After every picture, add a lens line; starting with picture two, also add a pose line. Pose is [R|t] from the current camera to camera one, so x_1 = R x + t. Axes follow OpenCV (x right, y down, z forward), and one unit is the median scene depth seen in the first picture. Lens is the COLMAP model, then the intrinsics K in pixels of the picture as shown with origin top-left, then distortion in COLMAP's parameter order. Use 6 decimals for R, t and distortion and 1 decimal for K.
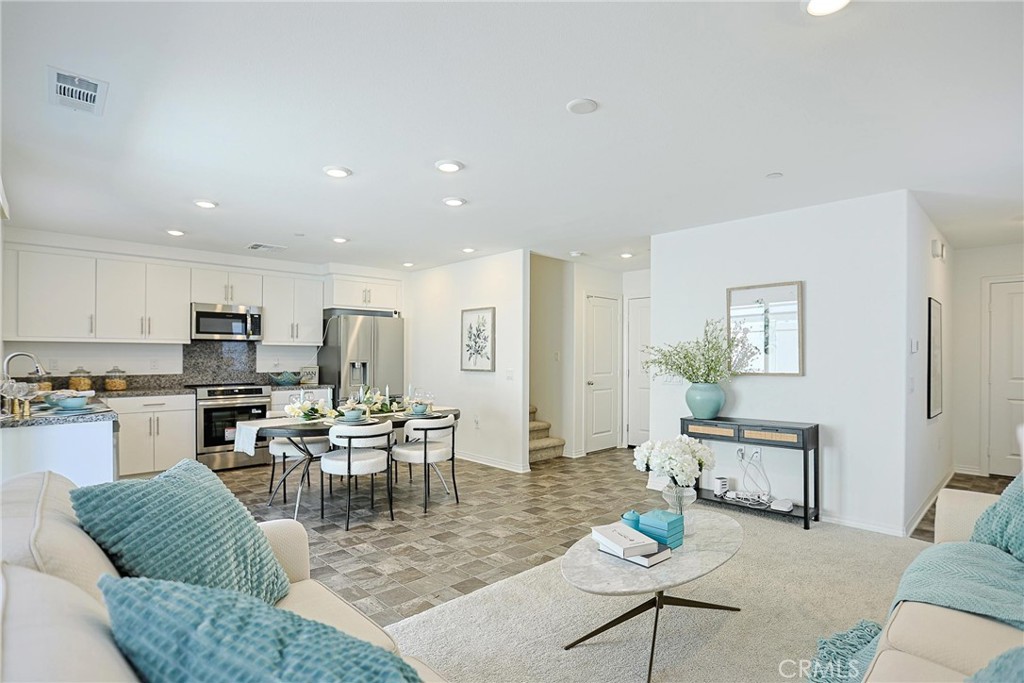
lens RADIAL K [[506.2, 0, 526.8], [0, 506.2, 364.9], [0, 0, 1]] dist [-0.046296, 0.010220]
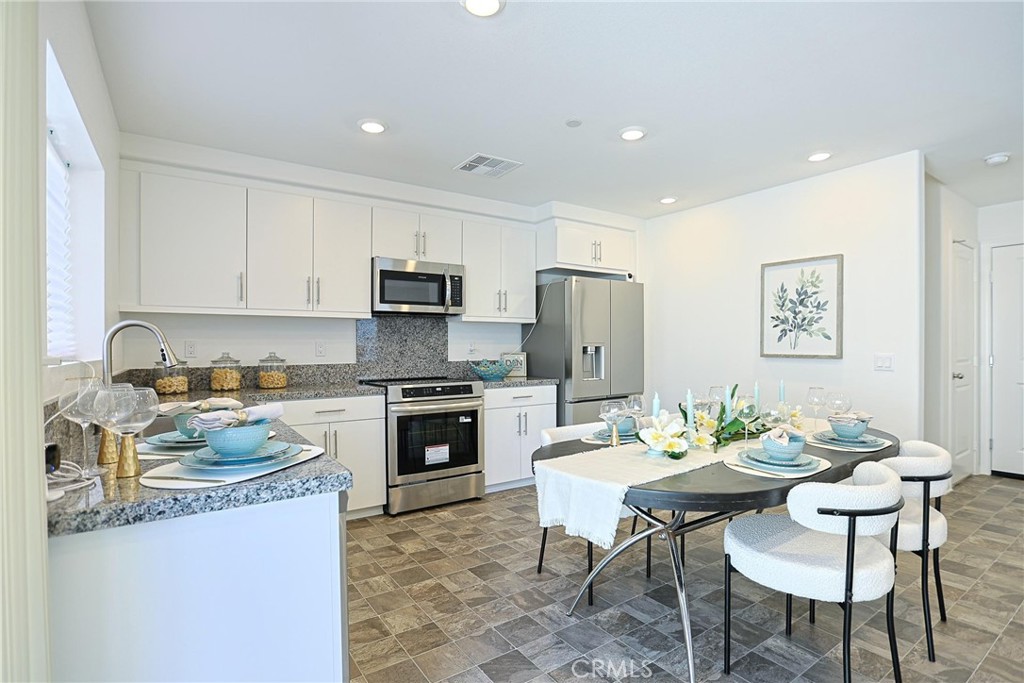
lens RADIAL K [[506.2, 0, 537.1], [0, 506.2, 352.4], [0, 0, 1]] dist [-0.046296, 0.010220]
pose [[0.988332, -0.004721, -0.152244, -0.343863], [0.004018, 0.999980, -0.004922, 0.007307], [0.152264, 0.004253, 0.988331, 0.351047]]
